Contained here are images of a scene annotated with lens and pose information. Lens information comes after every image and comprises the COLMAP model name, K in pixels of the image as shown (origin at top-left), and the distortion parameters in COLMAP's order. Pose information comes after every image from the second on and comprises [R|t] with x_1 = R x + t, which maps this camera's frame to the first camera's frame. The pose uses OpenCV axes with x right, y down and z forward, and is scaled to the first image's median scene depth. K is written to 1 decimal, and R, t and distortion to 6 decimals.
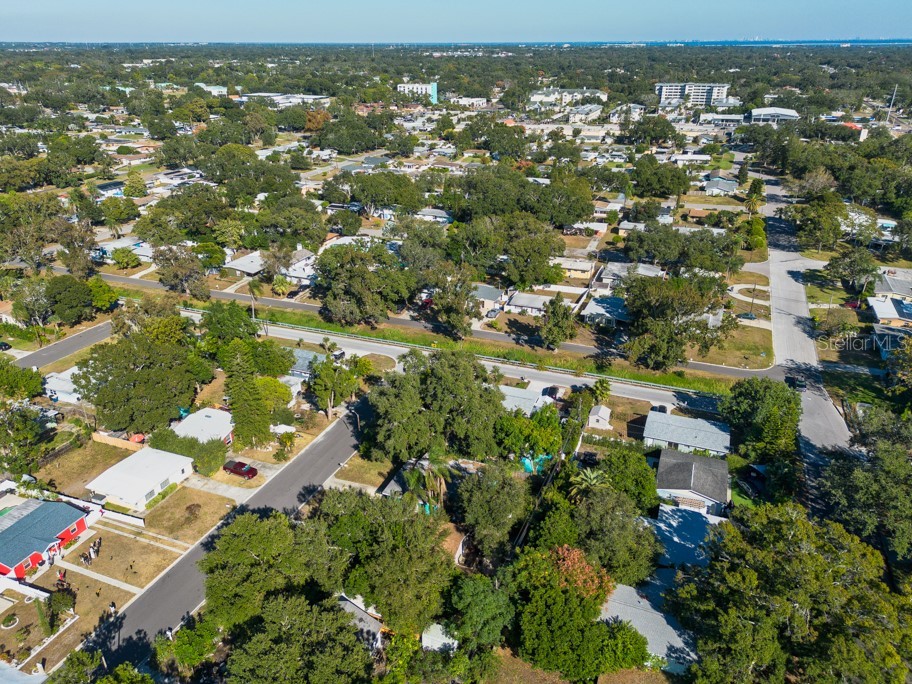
lens RADIAL K [[651.0, 0, 456.0], [0, 651.0, 342.0], [0, 0, 1]] dist [0.066334, -0.063396]
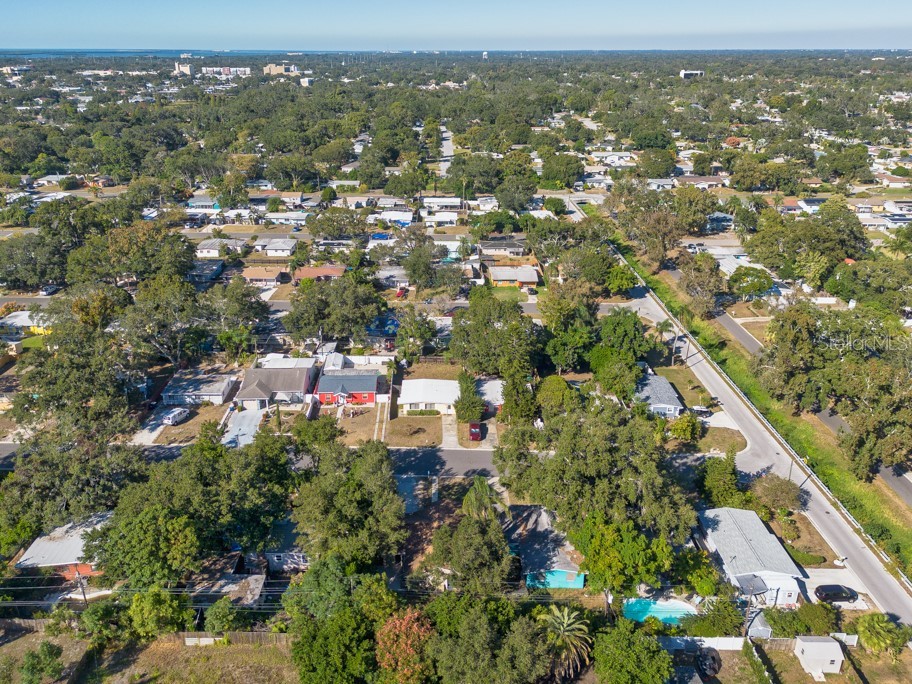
lens RADIAL K [[698.6, 0, 456.0], [0, 698.6, 342.0], [0, 0, 1]] dist [0.070258, -0.079641]
pose [[0.381427, 0.356853, -0.852742, 0.621208], [-0.390746, 0.898258, 0.201122, -0.167937], [0.837754, 0.256493, 0.482059, 0.358224]]
